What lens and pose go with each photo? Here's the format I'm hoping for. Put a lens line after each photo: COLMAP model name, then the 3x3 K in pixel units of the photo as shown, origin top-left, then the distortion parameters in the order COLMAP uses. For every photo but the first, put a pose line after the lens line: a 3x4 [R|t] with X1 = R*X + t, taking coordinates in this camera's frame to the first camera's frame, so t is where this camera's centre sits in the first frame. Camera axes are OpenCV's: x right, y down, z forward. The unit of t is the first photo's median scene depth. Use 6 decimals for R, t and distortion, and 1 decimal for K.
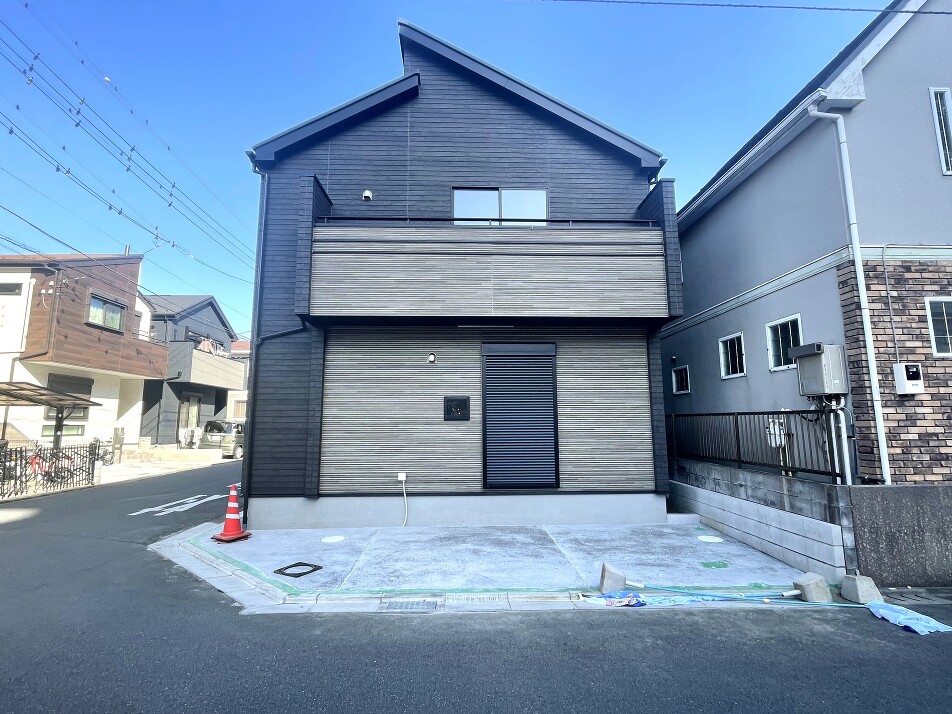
lens RADIAL K [[472.5, 0, 473.4], [0, 472.5, 356.4], [0, 0, 1]] dist [-0.001908, -0.000215]
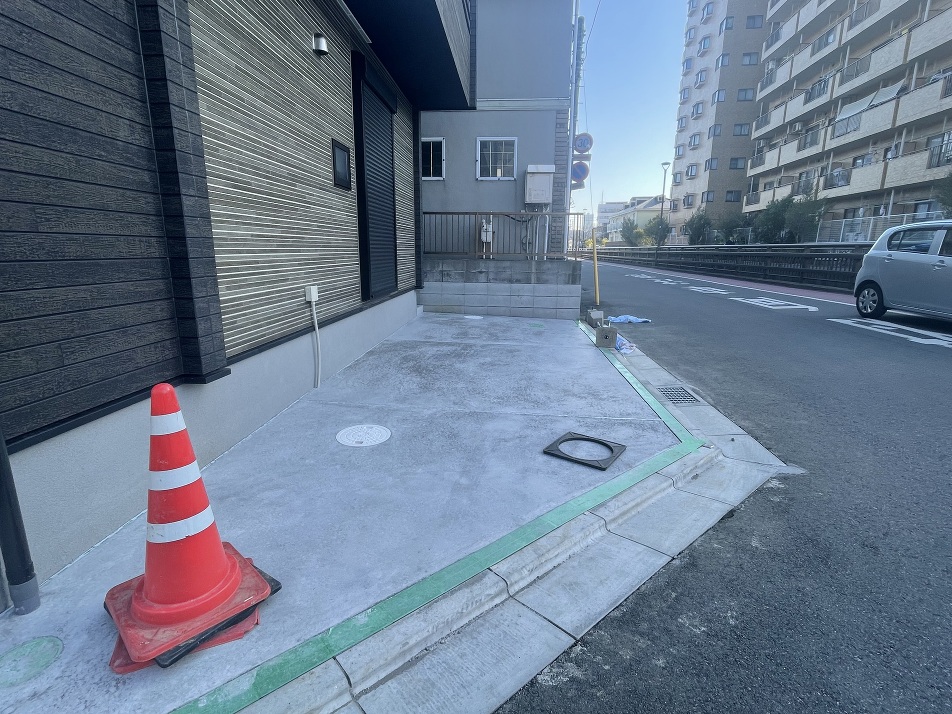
lens RADIAL K [[472.5, 0, 473.4], [0, 472.5, 356.4], [0, 0, 1]] dist [-0.001908, -0.000215]
pose [[0.119703, -0.215629, 0.969111, -0.665477], [-0.148214, 0.961309, 0.232201, 0.191009], [-0.981684, -0.171431, 0.083113, 0.838747]]
